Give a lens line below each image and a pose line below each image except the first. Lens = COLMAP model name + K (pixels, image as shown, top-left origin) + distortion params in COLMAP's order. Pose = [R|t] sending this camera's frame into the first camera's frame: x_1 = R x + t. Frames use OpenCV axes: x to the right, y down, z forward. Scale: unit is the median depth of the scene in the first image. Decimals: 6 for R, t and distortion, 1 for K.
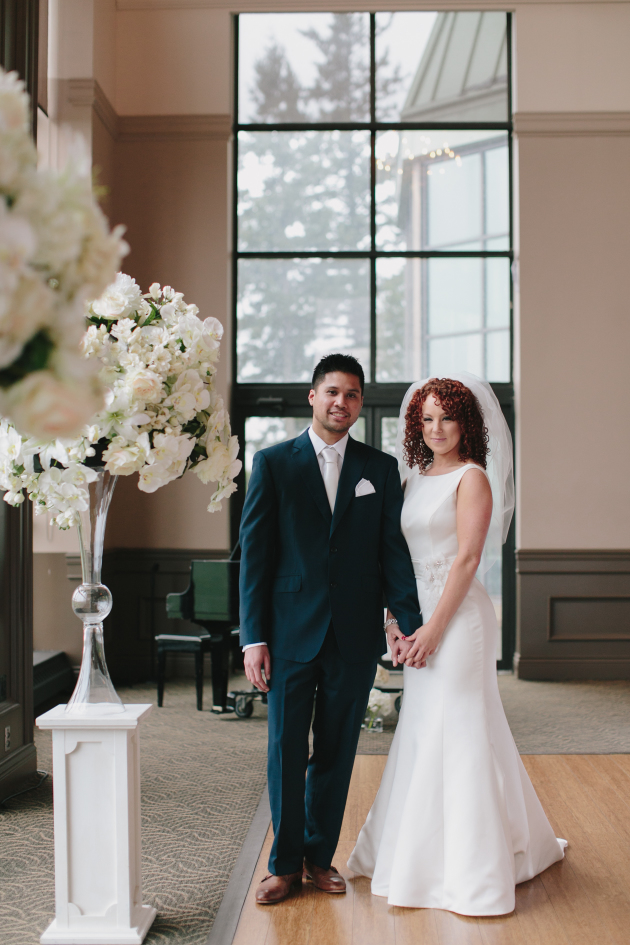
lens RADIAL K [[1390.2, 0, 315.0], [0, 1390.2, 472.5], [0, 0, 1]] dist [-0.127672, 0.118285]
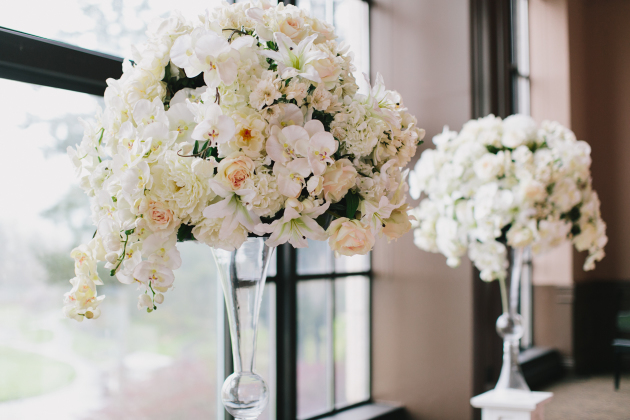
lens RADIAL K [[927.5, 0, 315.0], [0, 927.5, 210.0], [0, 0, 1]] dist [-0.121219, 0.025060]
pose [[0.884500, -0.021601, -0.466039, 0.134149], [0.015957, 0.999744, -0.016053, -0.025838], [0.466266, 0.006762, 0.884619, -0.027576]]
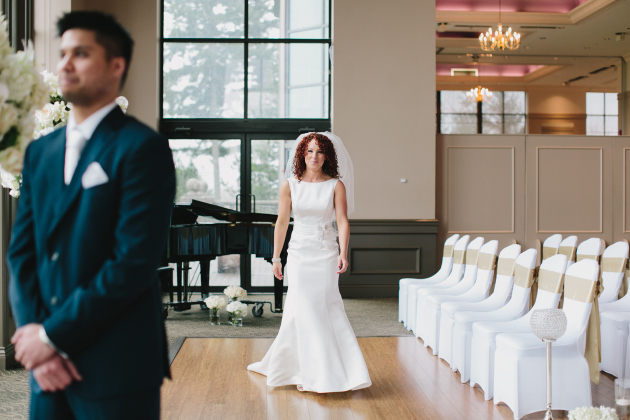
lens RADIAL K [[919.0, 0, 315.0], [0, 919.0, 210.0], [0, 0, 1]] dist [-0.151789, 0.039106]
pose [[0.996248, -0.001344, 0.086531, 0.078786], [-0.002544, 0.998993, 0.044801, -0.014195], [-0.086504, -0.044853, 0.995241, -0.252337]]
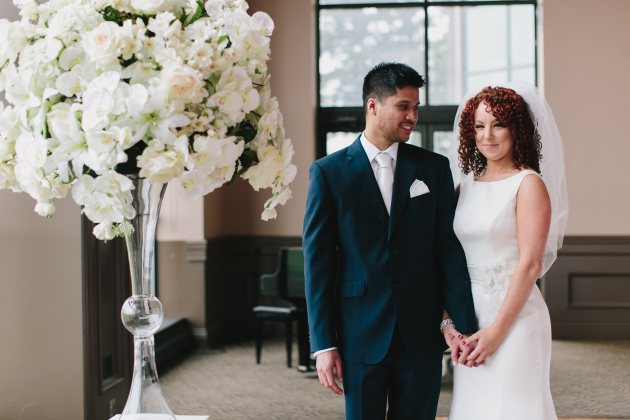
lens RADIAL K [[927.5, 0, 315.0], [0, 927.5, 210.0], [0, 0, 1]] dist [-0.121219, 0.025060]
pose [[0.997137, -0.006587, -0.075333, 0.007402], [0.009401, 0.999269, 0.037059, -0.001554], [0.075034, -0.037661, 0.996470, 0.379562]]
